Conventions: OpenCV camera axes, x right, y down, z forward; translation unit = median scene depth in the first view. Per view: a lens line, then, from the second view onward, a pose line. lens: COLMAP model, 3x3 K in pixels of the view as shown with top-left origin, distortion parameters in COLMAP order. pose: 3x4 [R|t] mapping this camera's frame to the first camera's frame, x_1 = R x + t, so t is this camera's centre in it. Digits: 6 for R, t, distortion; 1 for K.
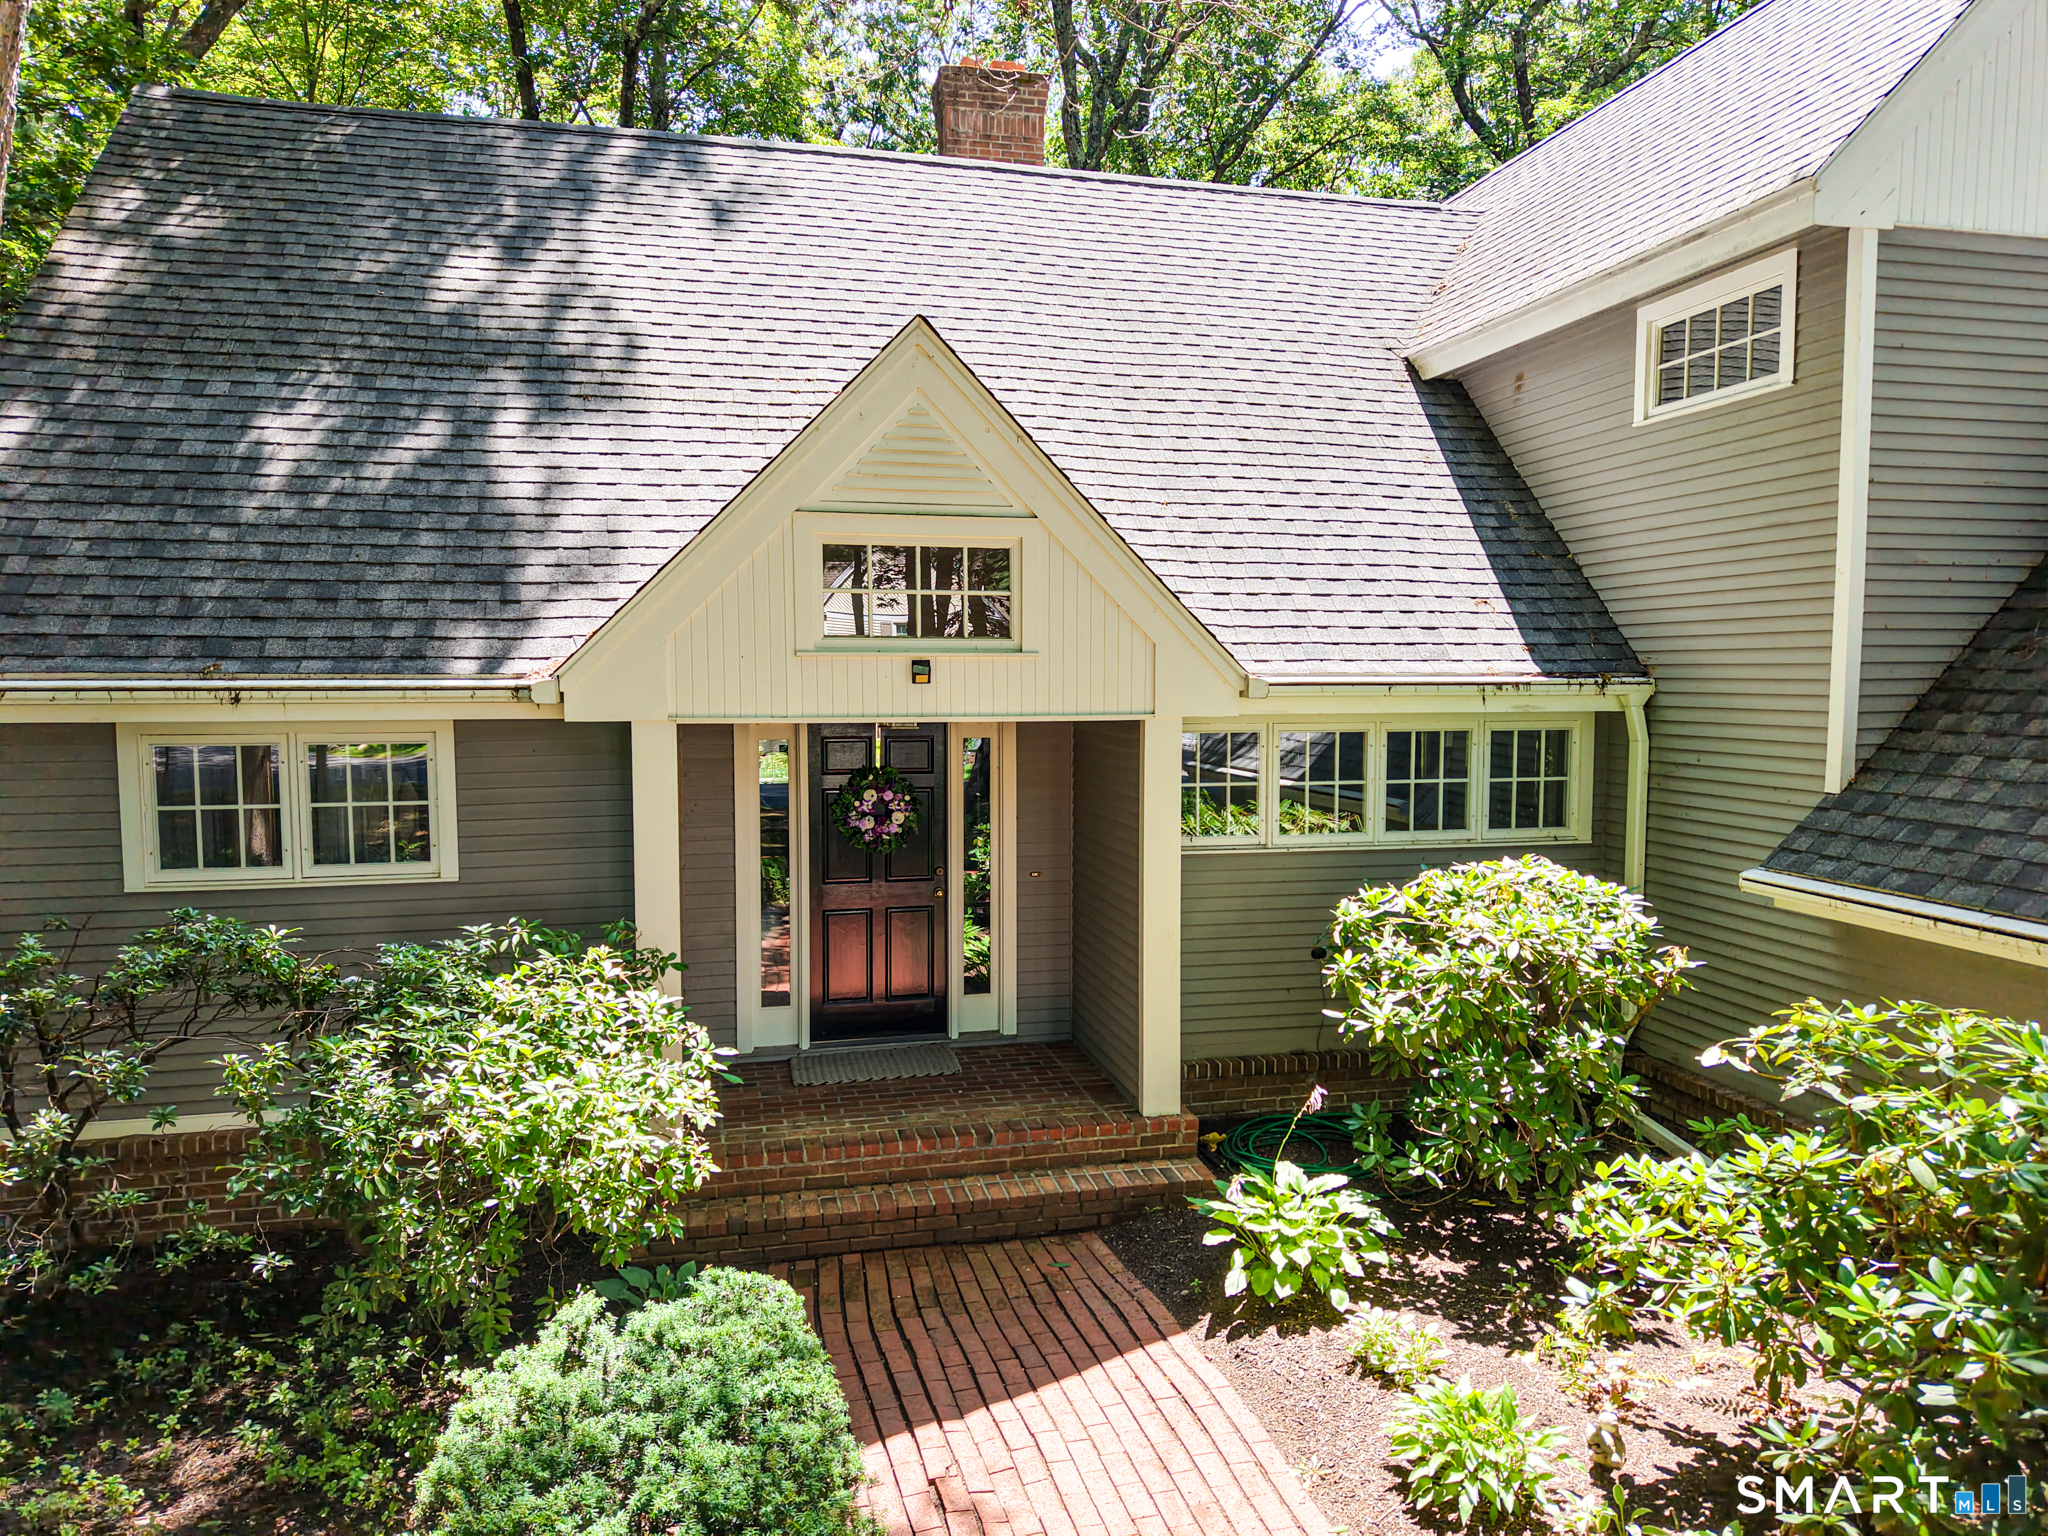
lens RADIAL K [[1372.4, 0, 1016.0], [0, 1372.4, 734.8], [0, 0, 1]] dist [0.085040, -0.077158]
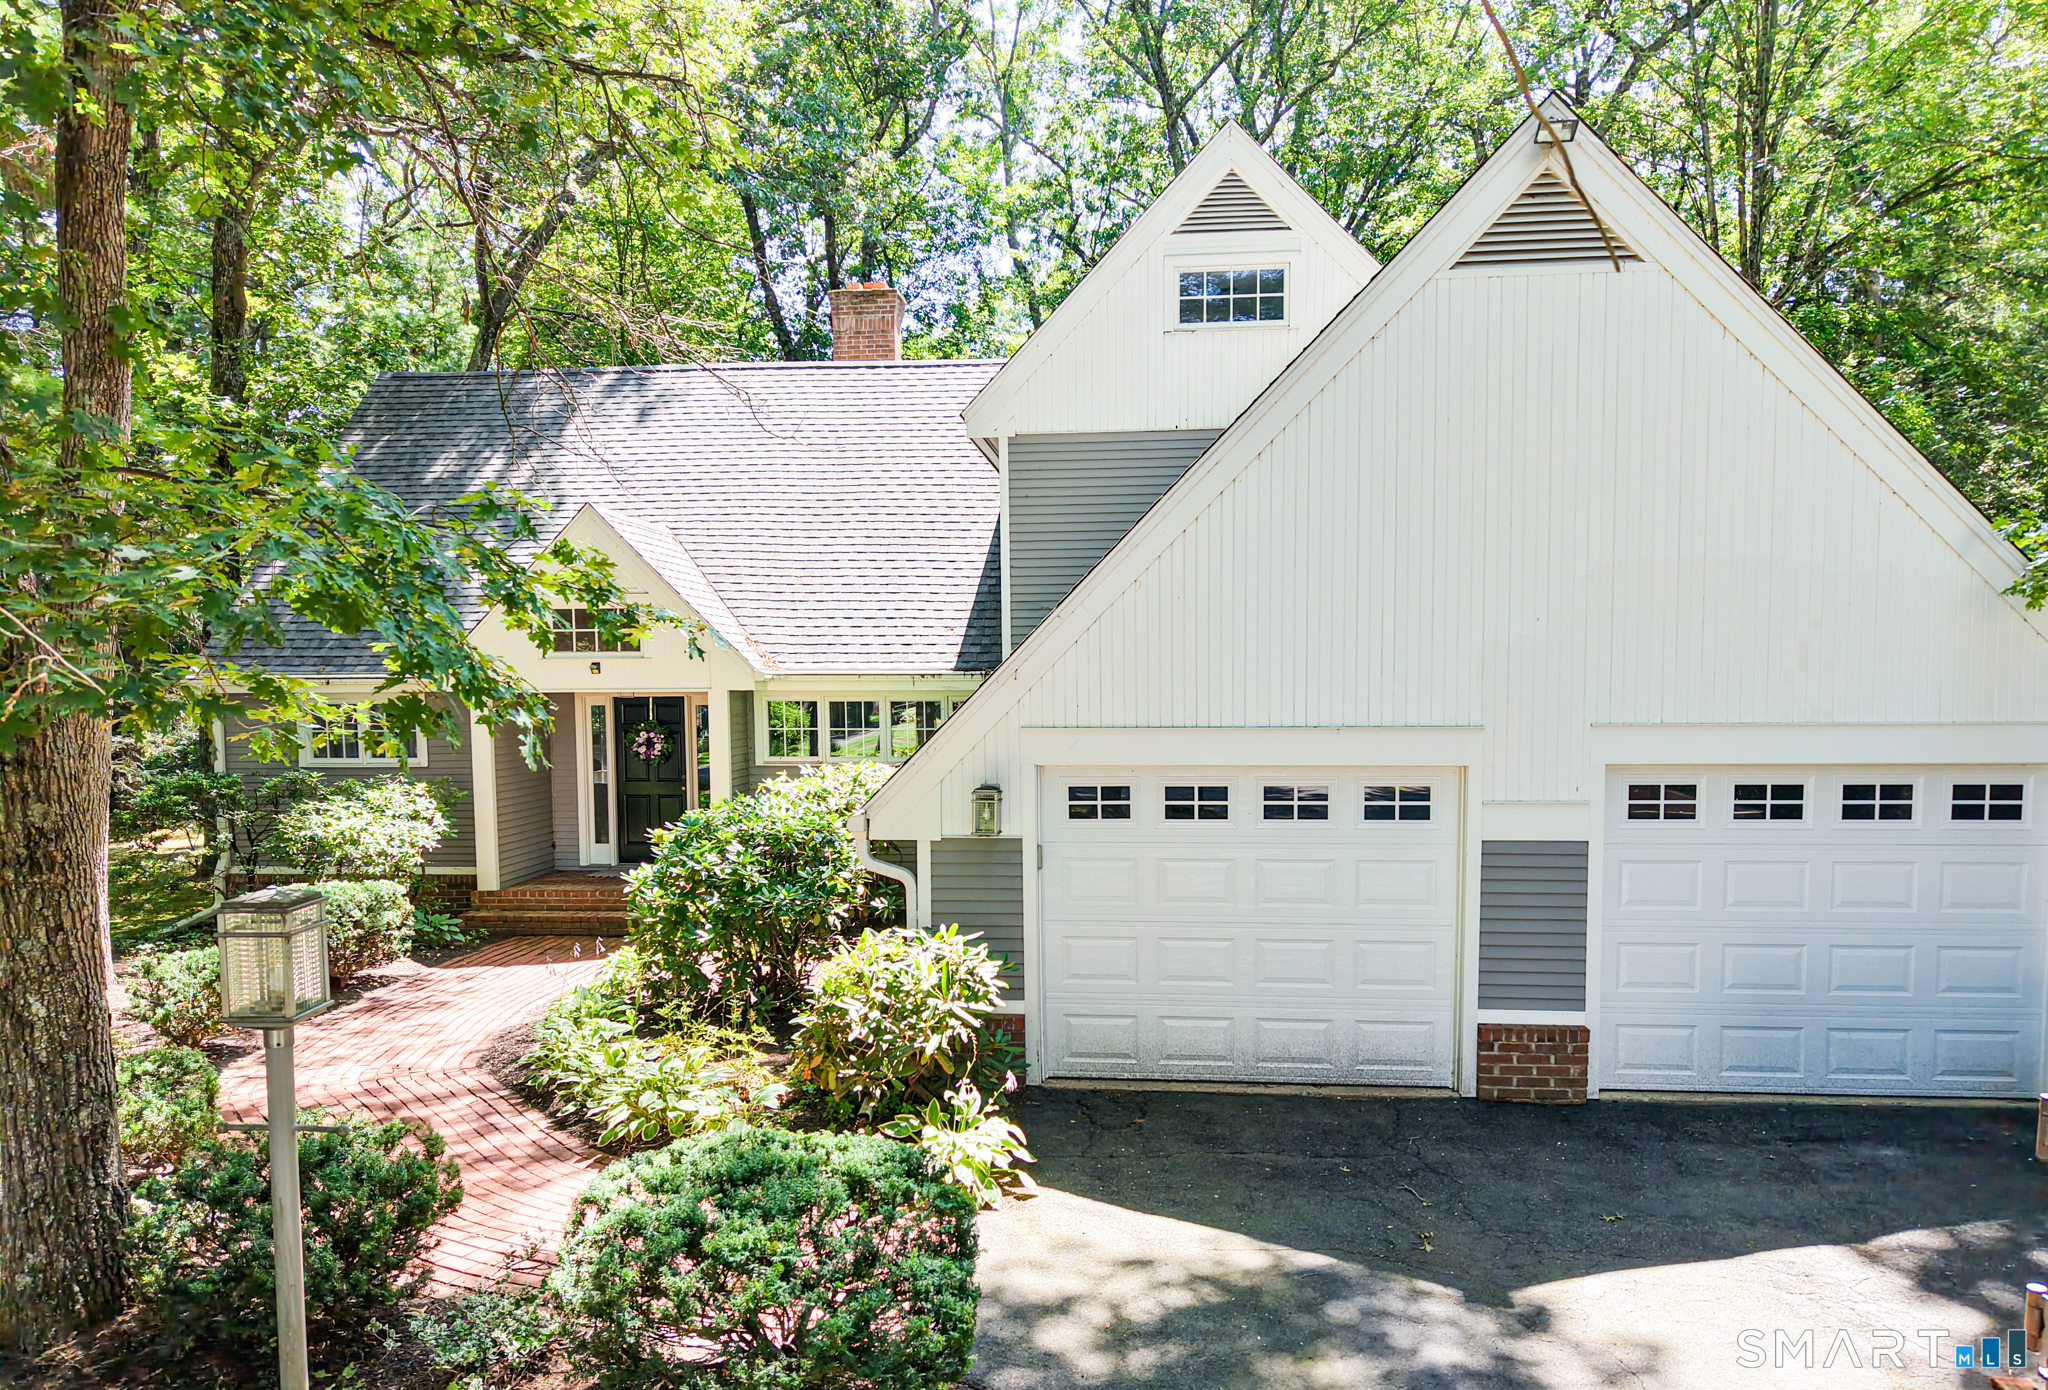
lens RADIAL K [[1388.2, 0, 1046.6], [0, 1388.2, 785.3], [0, 0, 1]] dist [0.088391, -0.169879]
pose [[0.950622, 0.015979, -0.309939, 1.128868], [-0.008147, 0.999614, 0.026547, 0.063721], [0.310244, -0.022711, 0.950386, -0.742033]]
